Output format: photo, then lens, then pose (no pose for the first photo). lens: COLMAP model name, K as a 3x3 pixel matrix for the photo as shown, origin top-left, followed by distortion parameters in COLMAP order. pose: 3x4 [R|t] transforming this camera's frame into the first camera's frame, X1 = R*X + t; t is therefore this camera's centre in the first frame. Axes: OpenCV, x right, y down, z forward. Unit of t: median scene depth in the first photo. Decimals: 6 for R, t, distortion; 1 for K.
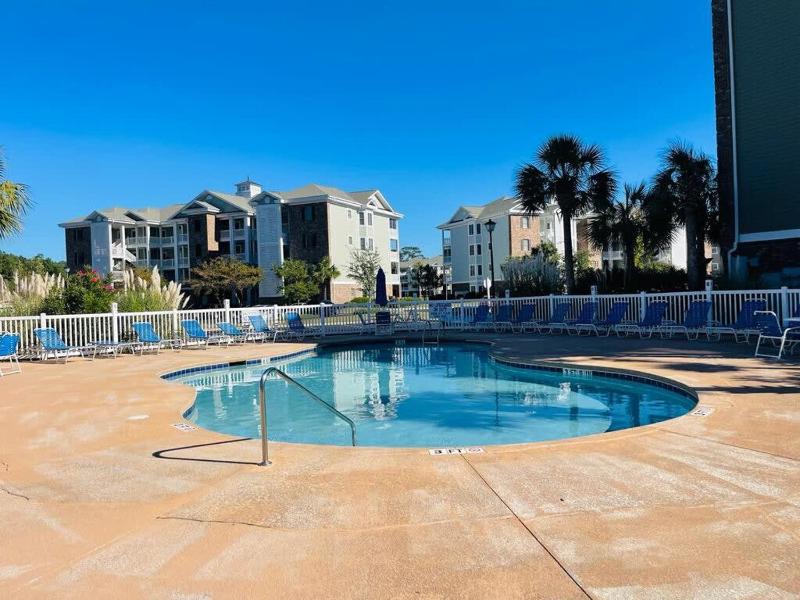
lens RADIAL K [[314.6, 0, 400.0], [0, 314.6, 300.0], [0, 0, 1]] dist [0.011150, 0.000178]
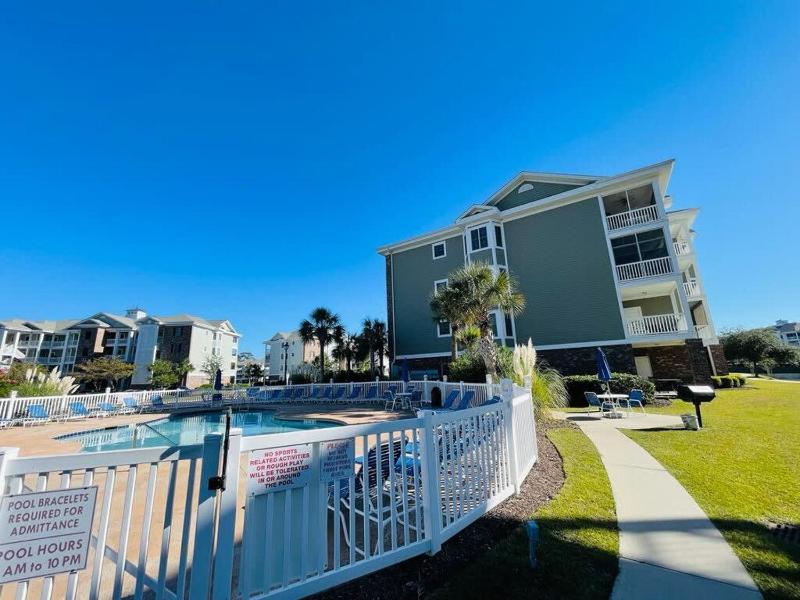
lens RADIAL K [[314.6, 0, 400.0], [0, 314.6, 300.0], [0, 0, 1]] dist [0.011150, 0.000178]
pose [[0.939397, 0.082829, 0.332675, 0.235495], [-0.003508, 0.972647, -0.232263, -0.056260], [-0.342813, 0.217021, 0.913992, -0.951057]]
